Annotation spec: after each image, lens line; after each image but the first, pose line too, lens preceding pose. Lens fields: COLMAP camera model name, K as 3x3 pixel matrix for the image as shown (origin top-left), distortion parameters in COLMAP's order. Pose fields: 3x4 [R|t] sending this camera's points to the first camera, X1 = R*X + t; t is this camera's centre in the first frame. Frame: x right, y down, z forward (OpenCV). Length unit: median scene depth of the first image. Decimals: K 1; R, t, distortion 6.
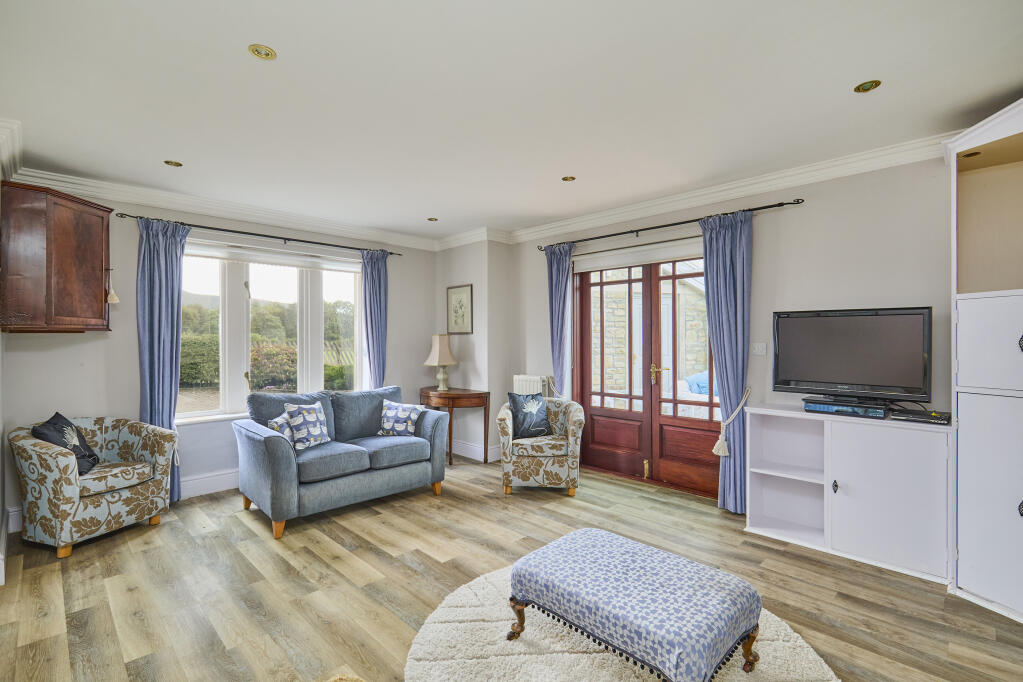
lens RADIAL K [[471.8, 0, 508.5], [0, 471.8, 342.1], [0, 0, 1]] dist [0.001833, 0.000730]
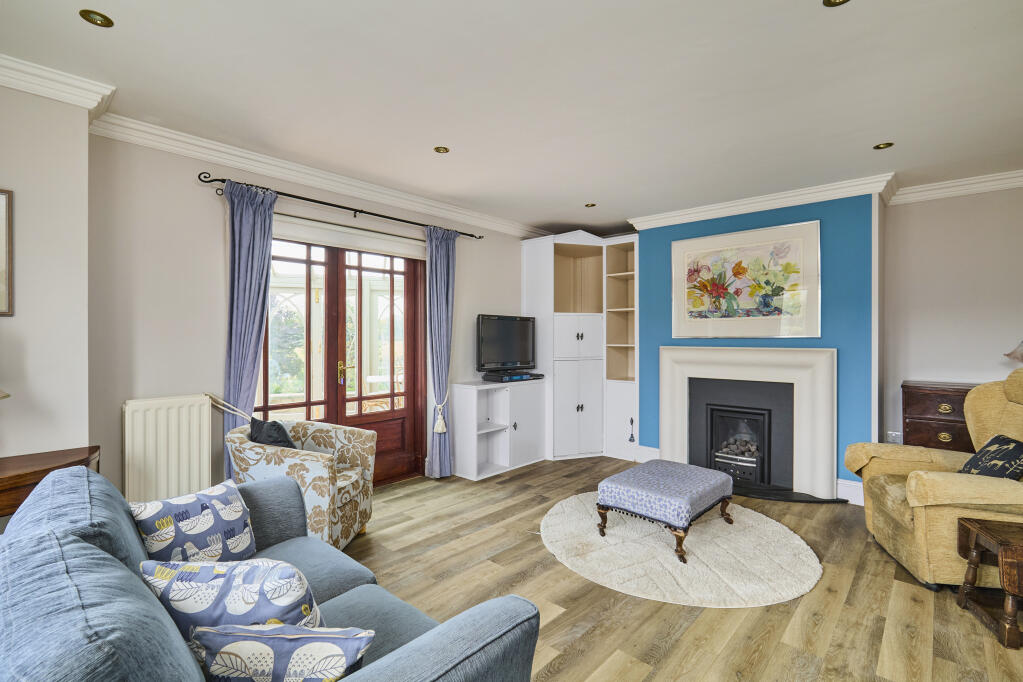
lens RADIAL K [[471.8, 0, 505.6], [0, 471.8, 336.8], [0, 0, 1]] dist [0.001833, 0.000730]
pose [[-0.045104, 0.001693, 0.998981, -0.670426], [0.002486, 0.999996, -0.001582, 0.002613], [-0.998979, 0.002412, -0.045108, 0.812443]]
